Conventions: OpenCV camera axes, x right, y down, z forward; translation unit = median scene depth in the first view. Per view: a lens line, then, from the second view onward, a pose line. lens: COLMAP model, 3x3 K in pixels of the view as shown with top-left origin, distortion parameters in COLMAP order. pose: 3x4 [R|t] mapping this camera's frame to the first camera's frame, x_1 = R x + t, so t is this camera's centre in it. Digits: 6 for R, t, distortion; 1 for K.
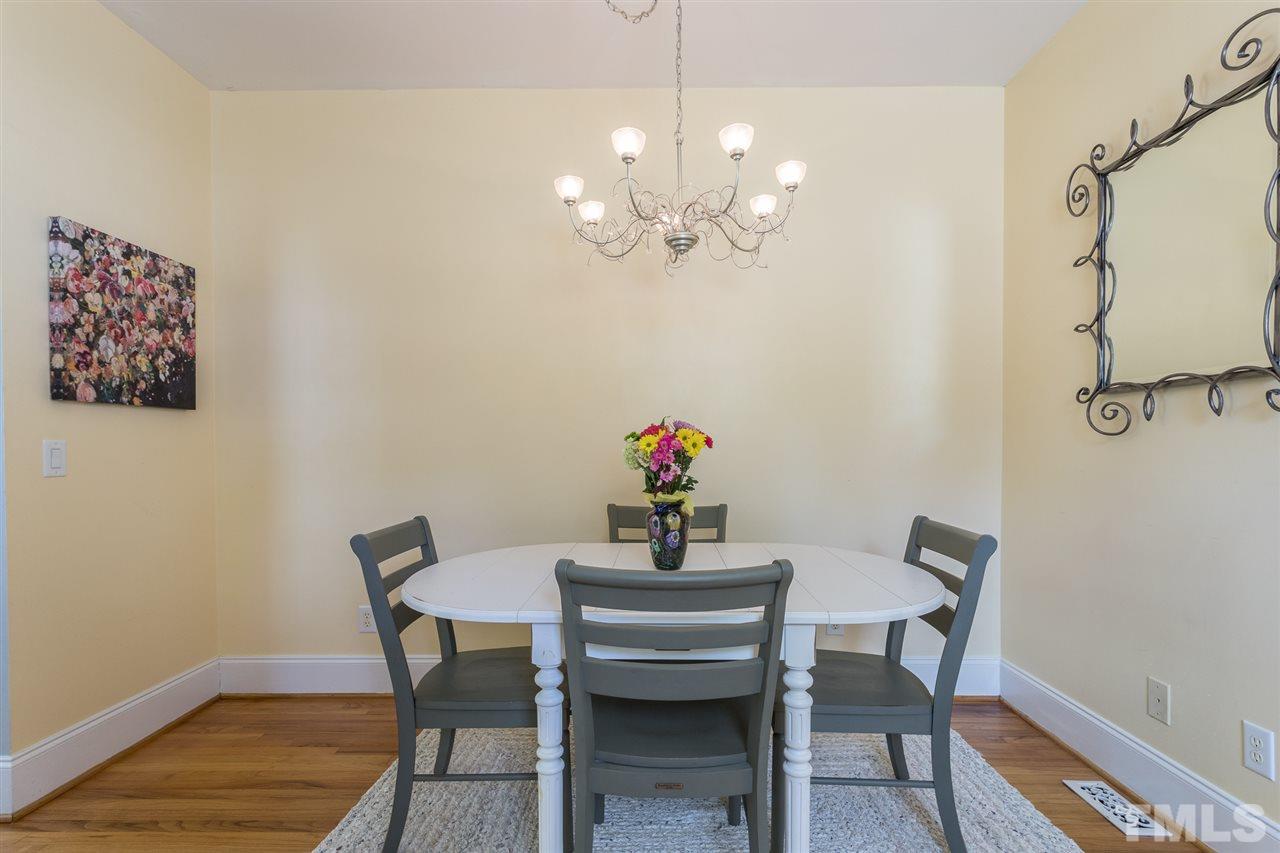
lens RADIAL K [[619.4, 0, 645.7], [0, 619.4, 466.9], [0, 0, 1]] dist [-0.000518, 0.001358]
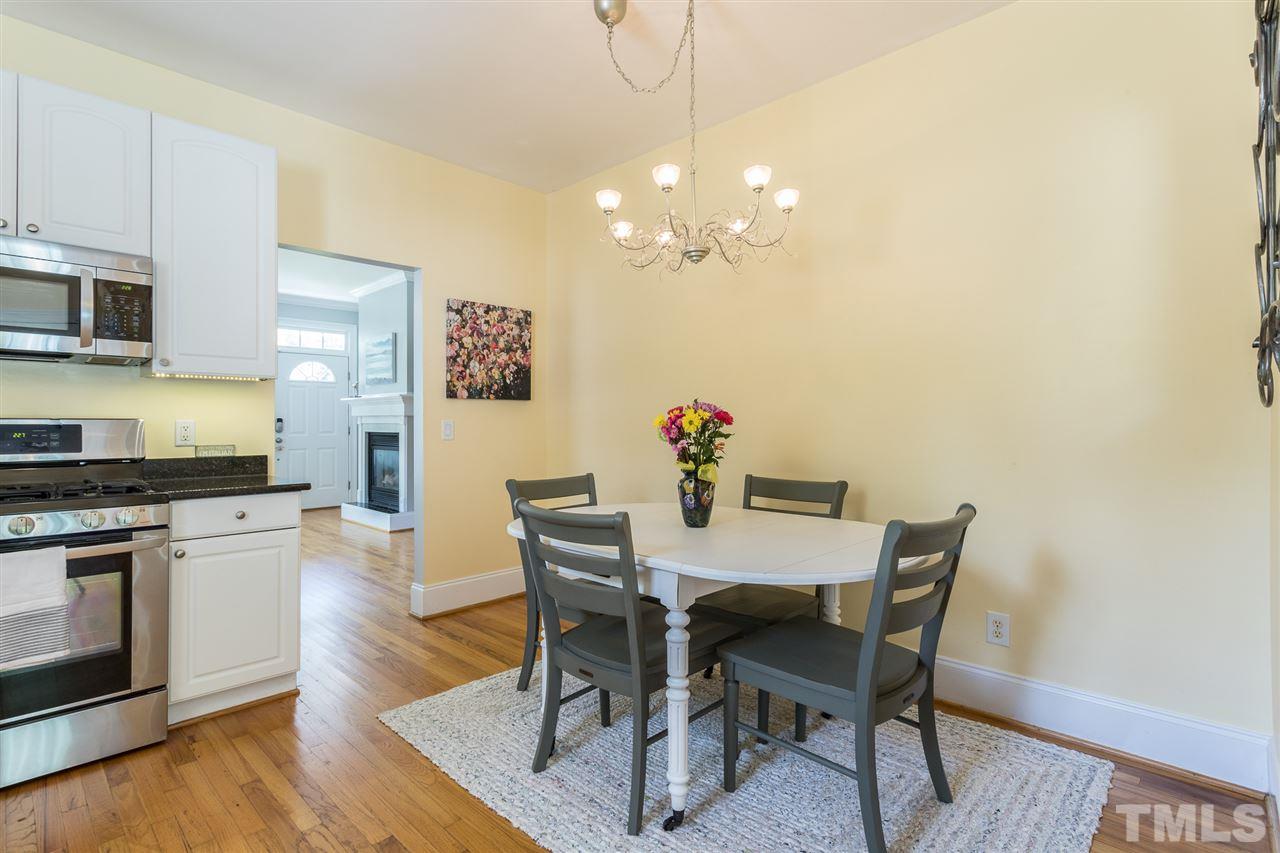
lens RADIAL K [[613.2, 0, 636.3], [0, 613.2, 433.5], [0, 0, 1]] dist [-0.001454, 0.000149]
pose [[0.733069, 0.011268, -0.680061, 0.630730], [-0.021823, 0.999738, -0.006959, -0.002823], [0.679804, 0.019942, 0.733123, 0.046208]]
